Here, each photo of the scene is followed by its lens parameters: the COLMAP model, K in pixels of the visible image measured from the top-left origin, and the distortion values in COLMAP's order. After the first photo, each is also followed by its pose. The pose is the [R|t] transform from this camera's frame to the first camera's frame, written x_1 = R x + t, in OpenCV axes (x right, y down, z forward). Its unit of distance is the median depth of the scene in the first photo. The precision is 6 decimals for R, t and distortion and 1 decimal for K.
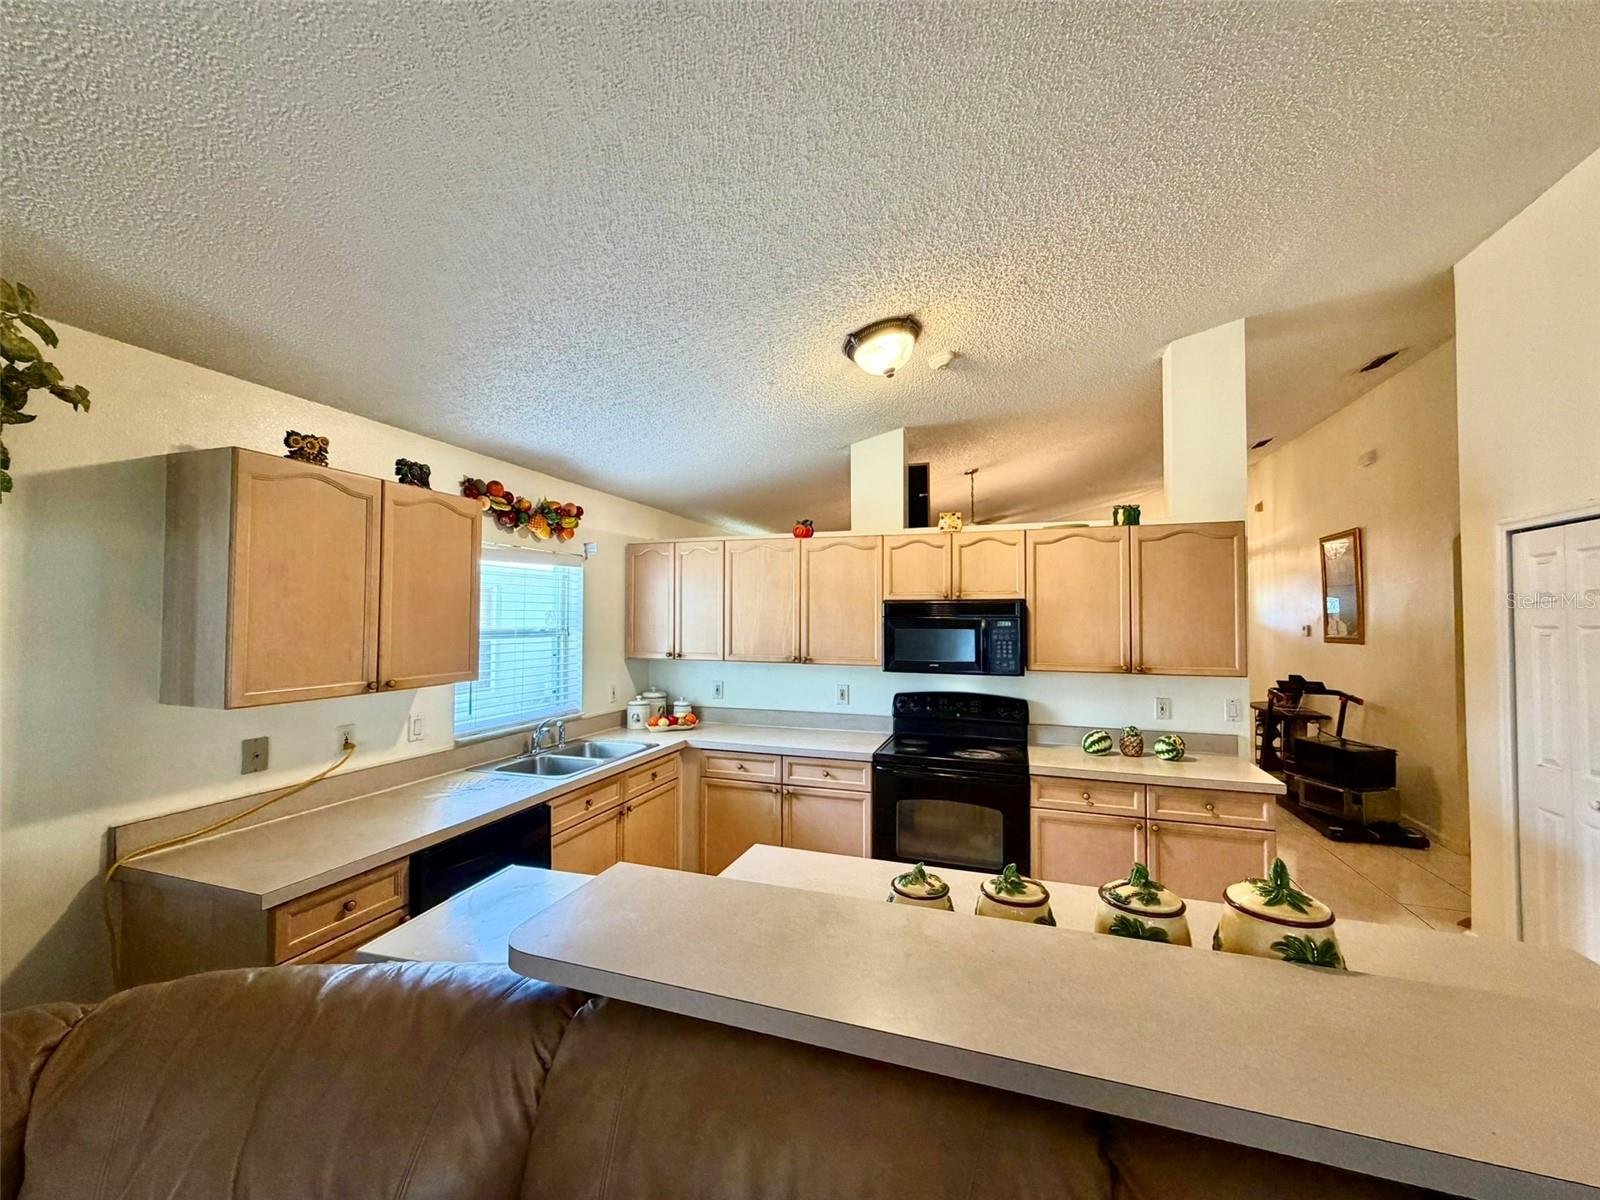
lens RADIAL K [[636.0, 0, 794.8], [0, 636.0, 603.0], [0, 0, 1]] dist [0.000644, -0.000438]
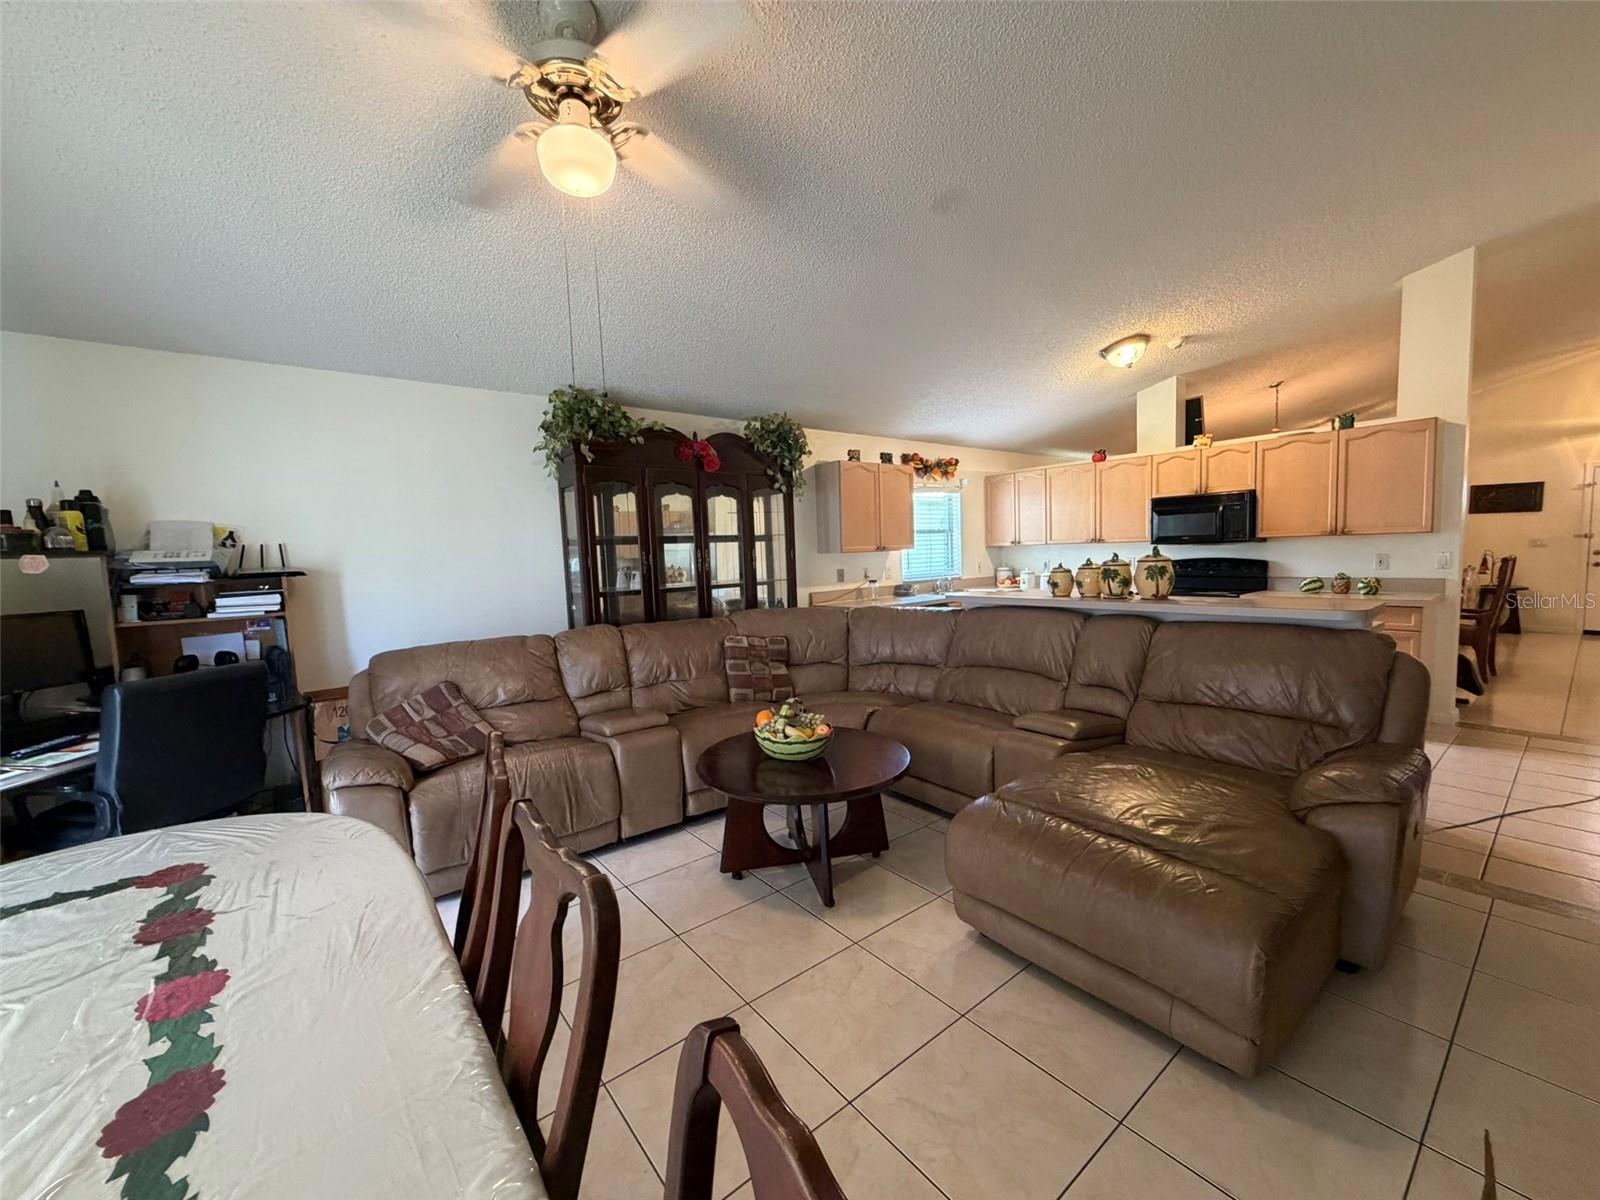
lens RADIAL K [[636.0, 0, 794.8], [0, 636.0, 603.0], [0, 0, 1]] dist [0.000644, -0.000438]
pose [[0.839307, 0.008659, -0.543589, 0.274897], [0.054469, 0.993503, 0.099927, 0.050562], [0.540923, -0.113478, 0.833382, -0.844484]]
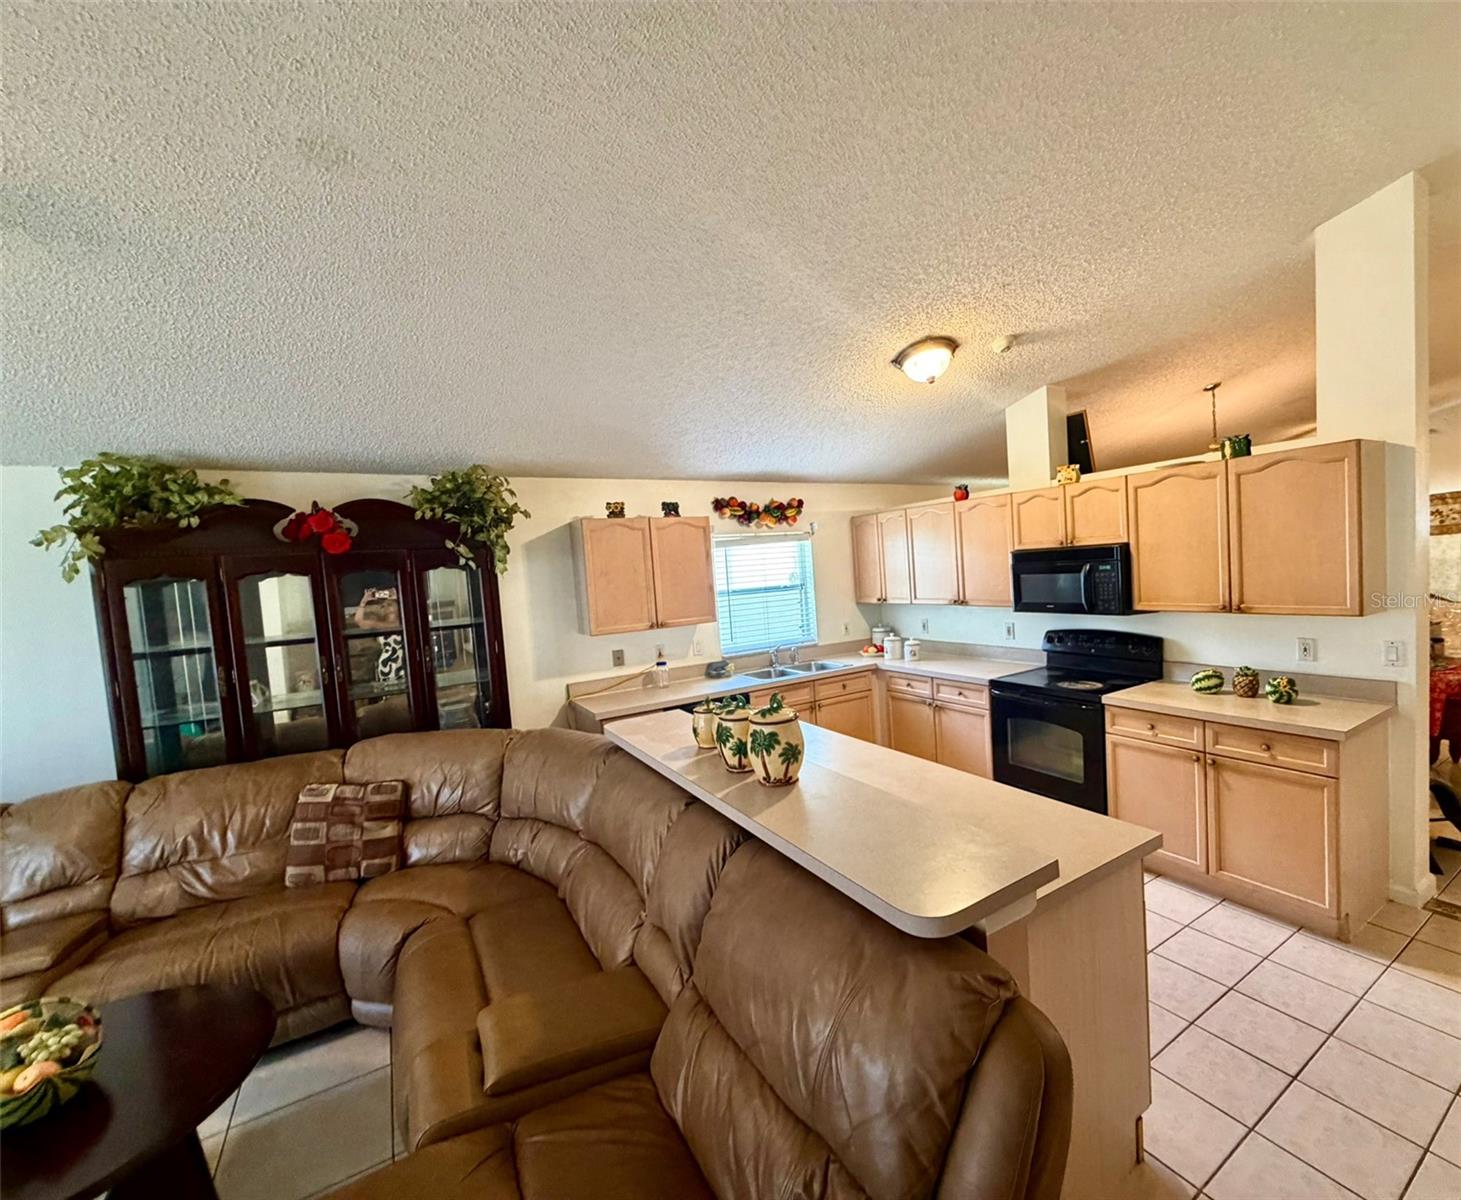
lens RADIAL K [[637.2, 0, 794.7], [0, 637.2, 603.3], [0, 0, 1]] dist [-0.000499, -0.000181]
pose [[0.784959, -0.017739, -0.619294, 0.586352], [0.084019, 0.993403, 0.078041, -0.035175], [0.613824, -0.113291, 0.781271, -0.168998]]
